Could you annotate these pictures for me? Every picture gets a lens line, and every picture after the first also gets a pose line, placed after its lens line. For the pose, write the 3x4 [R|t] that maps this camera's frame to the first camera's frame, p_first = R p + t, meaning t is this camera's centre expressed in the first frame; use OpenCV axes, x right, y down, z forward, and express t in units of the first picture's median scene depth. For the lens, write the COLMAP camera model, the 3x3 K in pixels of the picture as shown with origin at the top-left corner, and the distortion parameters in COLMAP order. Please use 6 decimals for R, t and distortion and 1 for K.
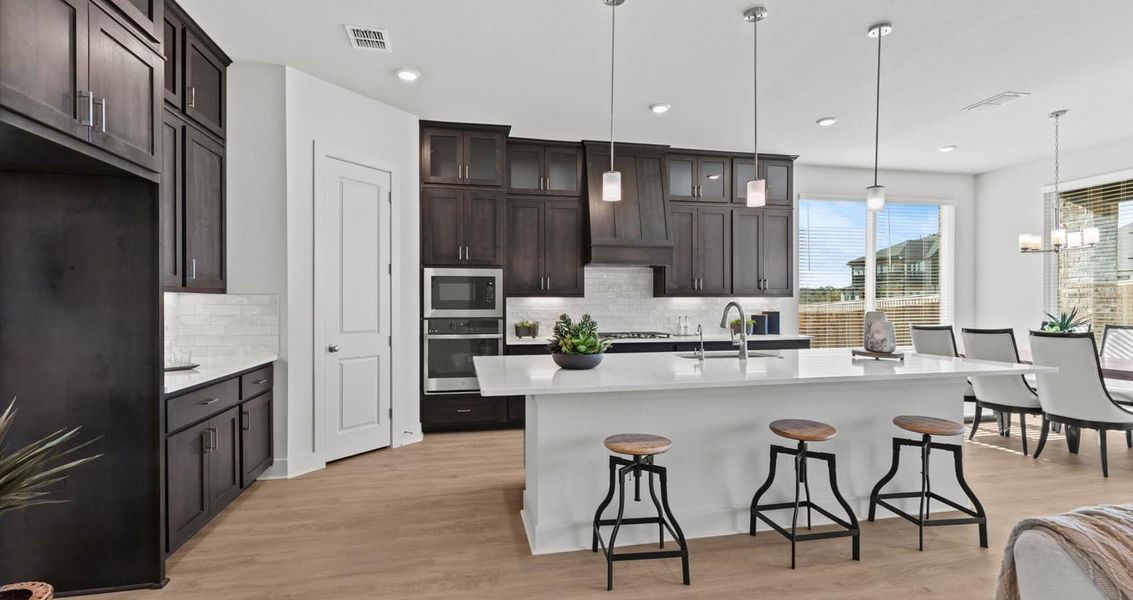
lens RADIAL K [[500.3, 0, 559.3], [0, 500.3, 305.7], [0, 0, 1]] dist [-0.001757, 0.000457]
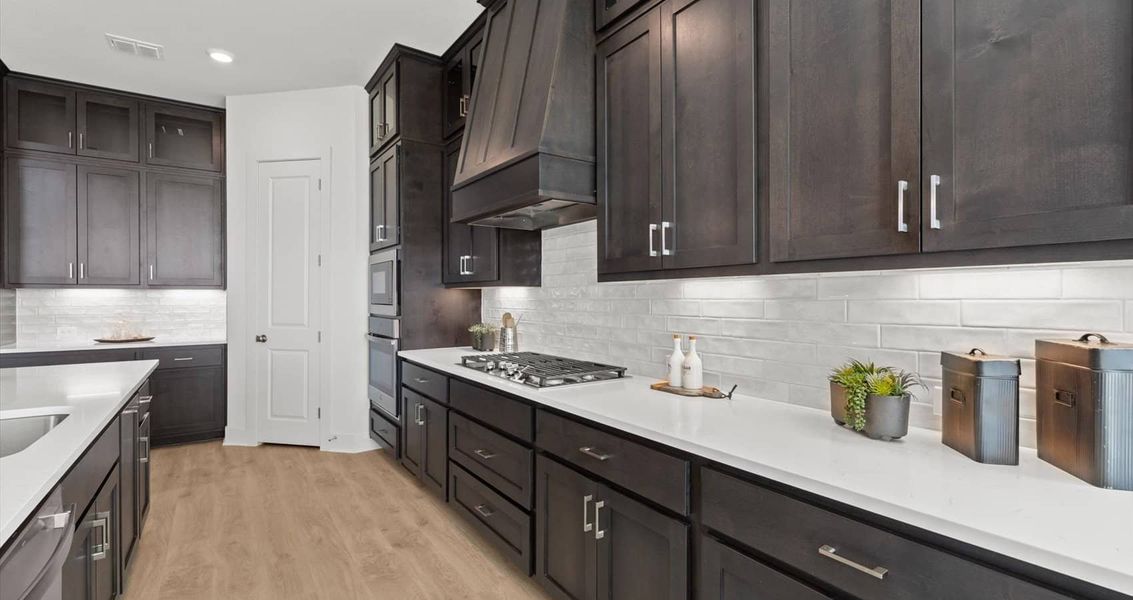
lens RADIAL K [[500.3, 0, 570.8], [0, 500.3, 299.4], [0, 0, 1]] dist [-0.001757, 0.000457]
pose [[0.399534, 0.005177, -0.916704, 0.617461], [-0.005835, 0.999978, 0.003105, -0.004547], [0.916700, 0.004108, 0.399556, 0.910887]]
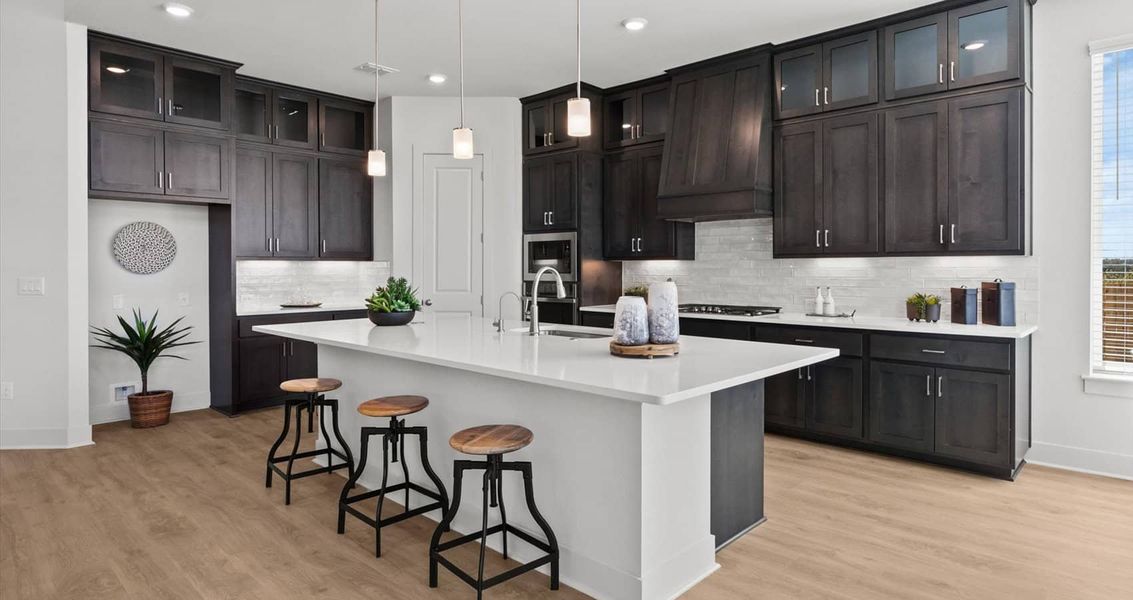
lens RADIAL K [[609.6, 0, 613.2], [0, 609.6, 271.3], [0, 0, 1]] dist [-0.002474, 0.000464]
pose [[0.603208, 0.004575, -0.797571, 0.836516], [-0.004127, 0.999988, 0.002616, -0.000221], [0.797573, 0.001713, 0.603220, 0.334136]]
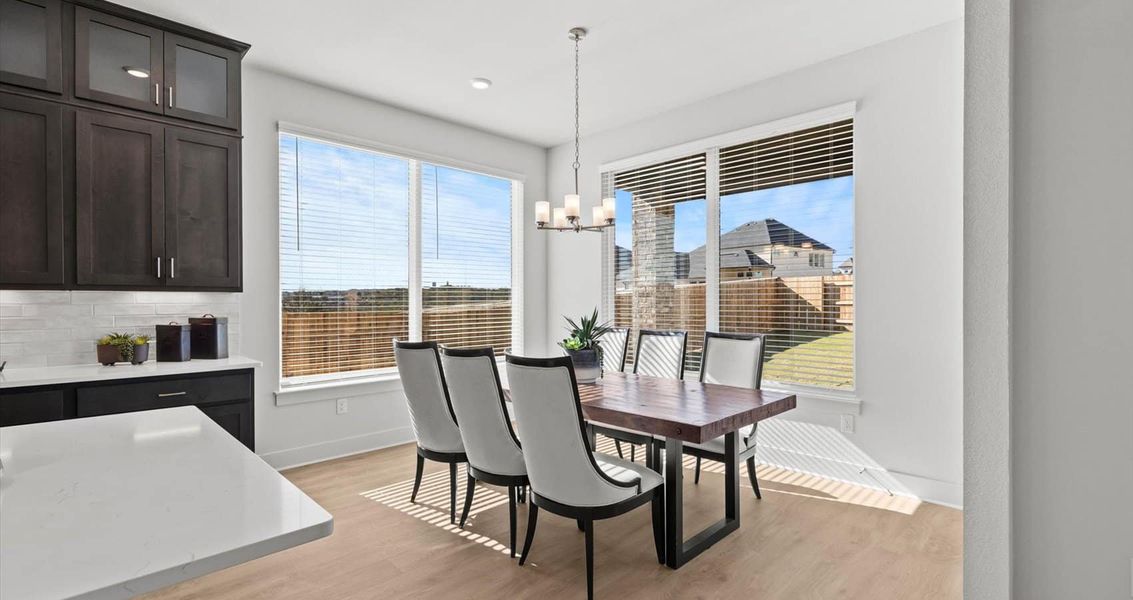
lens RADIAL K [[500.3, 0, 559.4], [0, 500.3, 301.7], [0, 0, 1]] dist [-0.001757, 0.000457]
pose [[0.846834, 0.001905, 0.531854, 0.553709], [-0.000697, 0.999997, -0.002471, -0.006052], [-0.531857, 0.001722, 0.846832, 0.385984]]
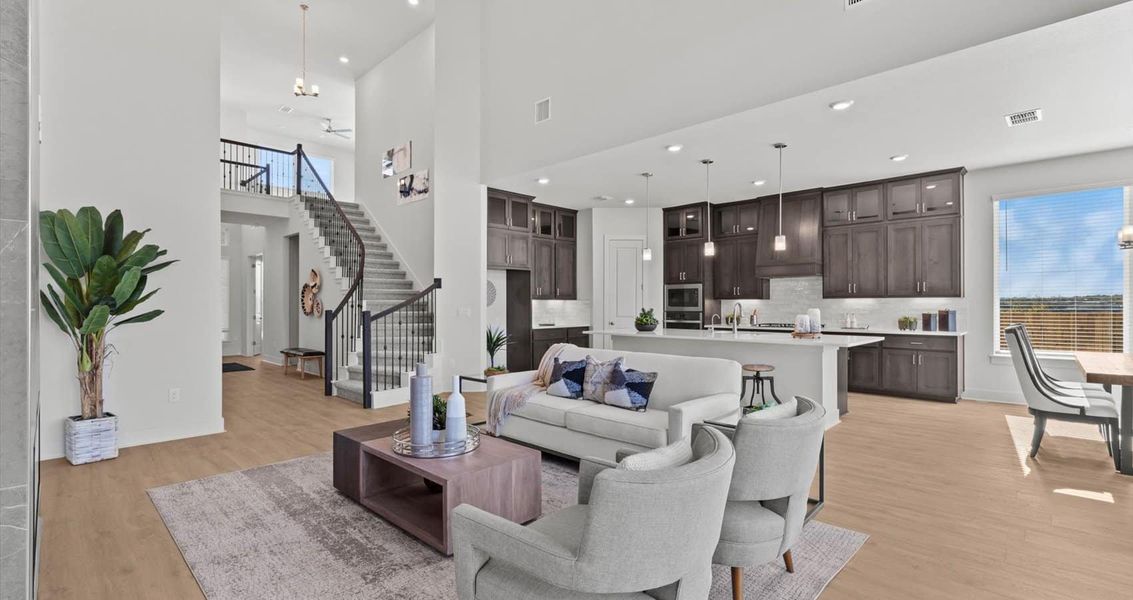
lens RADIAL K [[500.3, 0, 573.1], [0, 500.3, 305.4], [0, 0, 1]] dist [-0.001757, 0.000457]
pose [[0.572158, 0.000531, -0.820143, 1.026665], [-0.004080, 0.999989, -0.002199, 0.007623], [0.820133, 0.004604, 0.572154, -0.358750]]
